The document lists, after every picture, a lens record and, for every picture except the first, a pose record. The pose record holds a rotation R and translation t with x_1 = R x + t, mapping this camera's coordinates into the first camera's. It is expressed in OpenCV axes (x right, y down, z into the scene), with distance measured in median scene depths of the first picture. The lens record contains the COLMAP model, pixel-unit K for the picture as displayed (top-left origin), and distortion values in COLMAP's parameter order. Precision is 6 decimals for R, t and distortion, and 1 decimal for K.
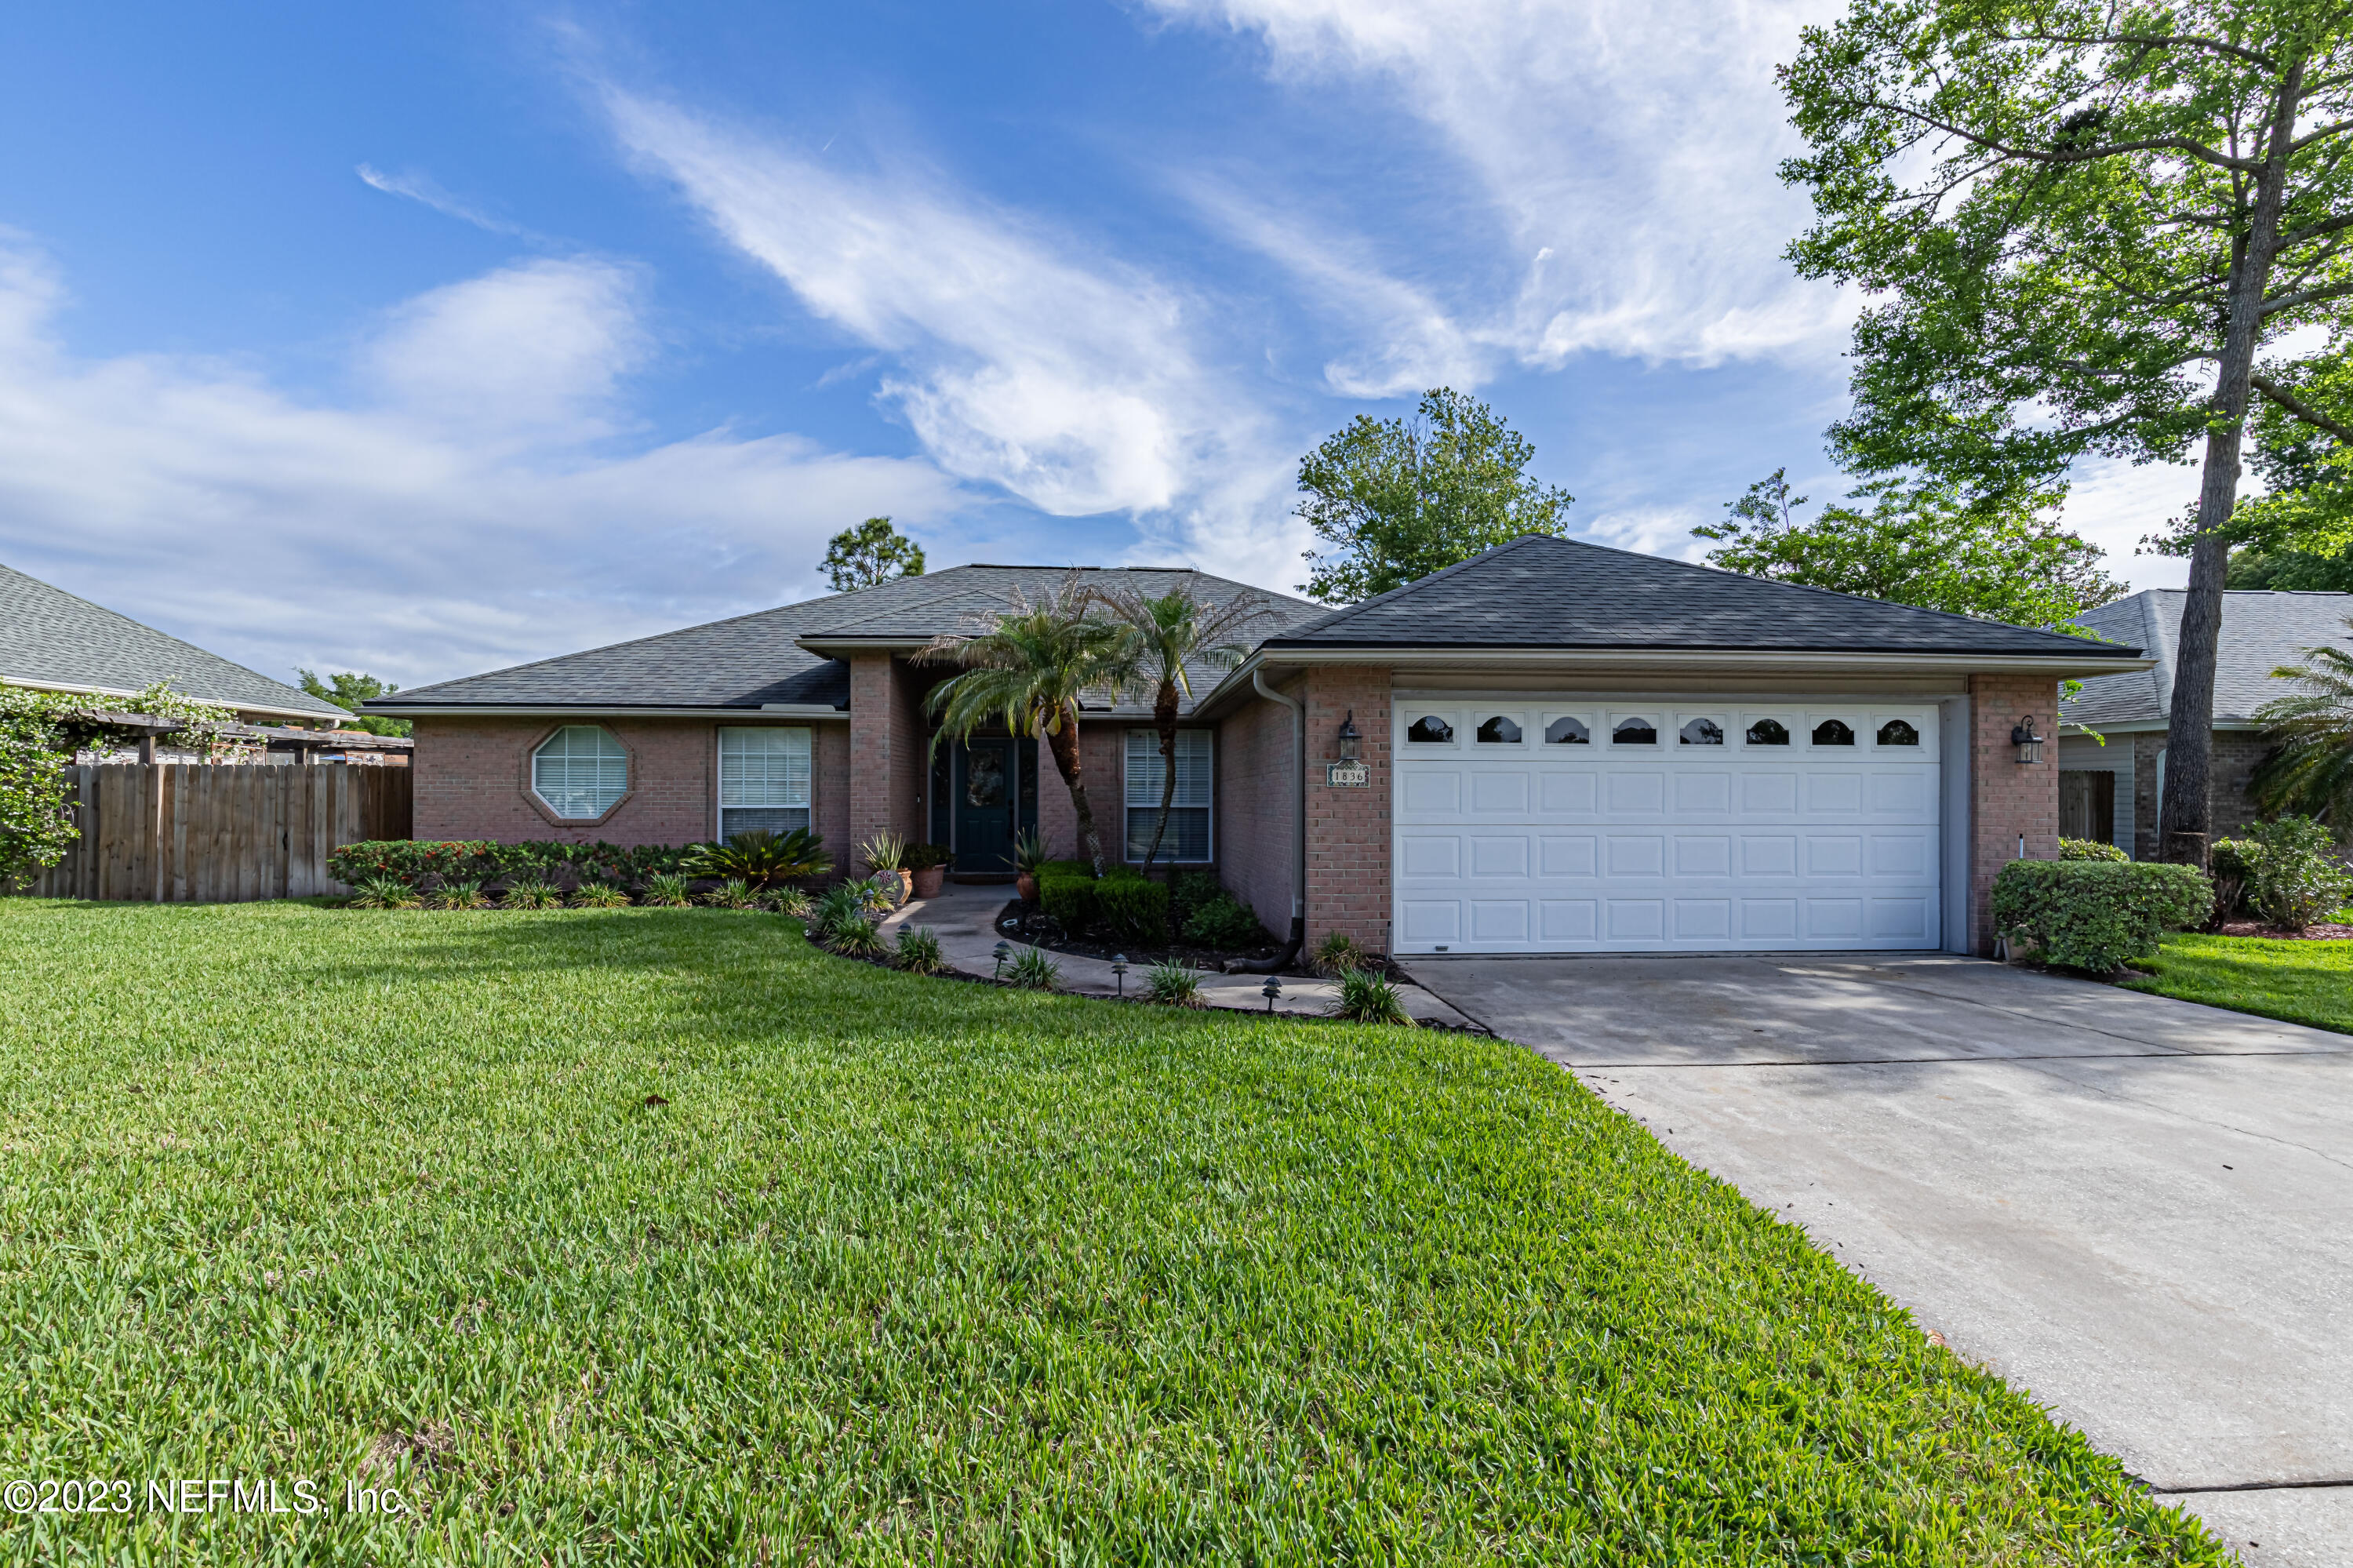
lens RADIAL K [[1071.2, 0, 1179.2], [0, 1071.2, 799.3], [0, 0, 1]] dist [0.014150, 0.002175]
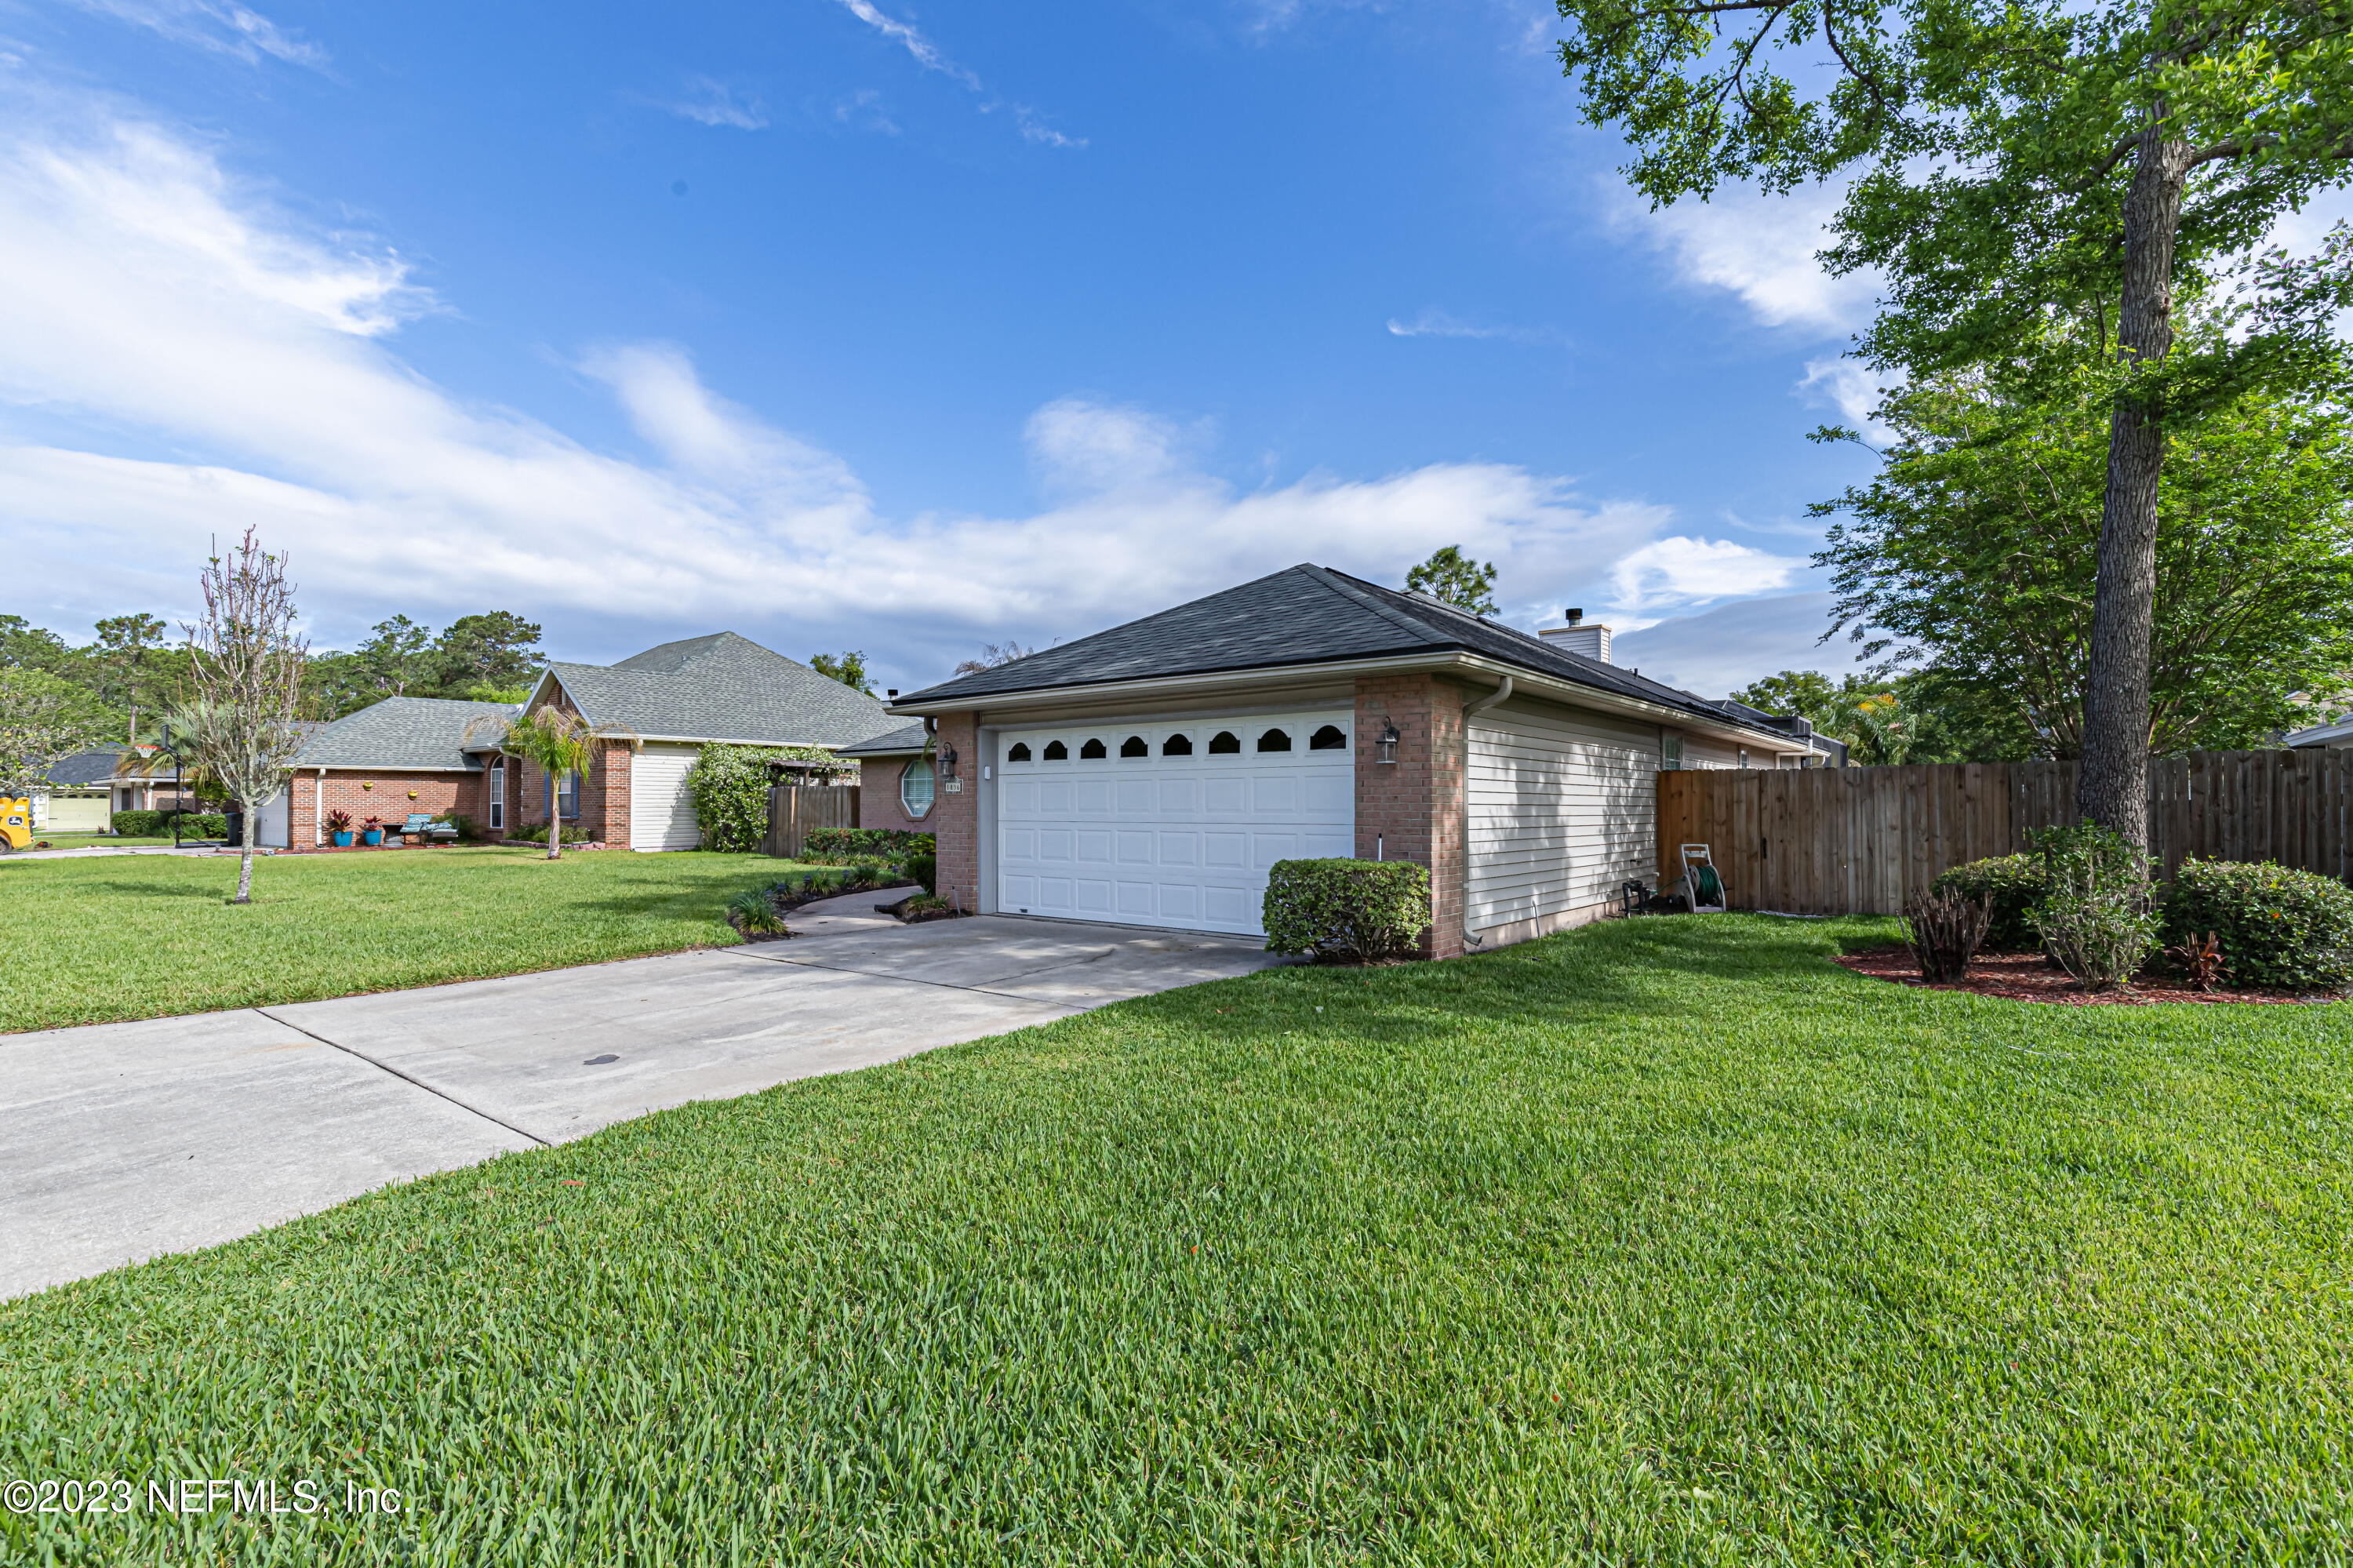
lens RADIAL K [[1071.2, 0, 1187.9], [0, 1071.2, 787.8], [0, 0, 1]] dist [0.014150, 0.002175]
pose [[0.731171, -0.014172, -0.682046, 1.286315], [0.005027, 0.999869, -0.015387, 0.003540], [0.682175, 0.007822, 0.731147, 0.140354]]
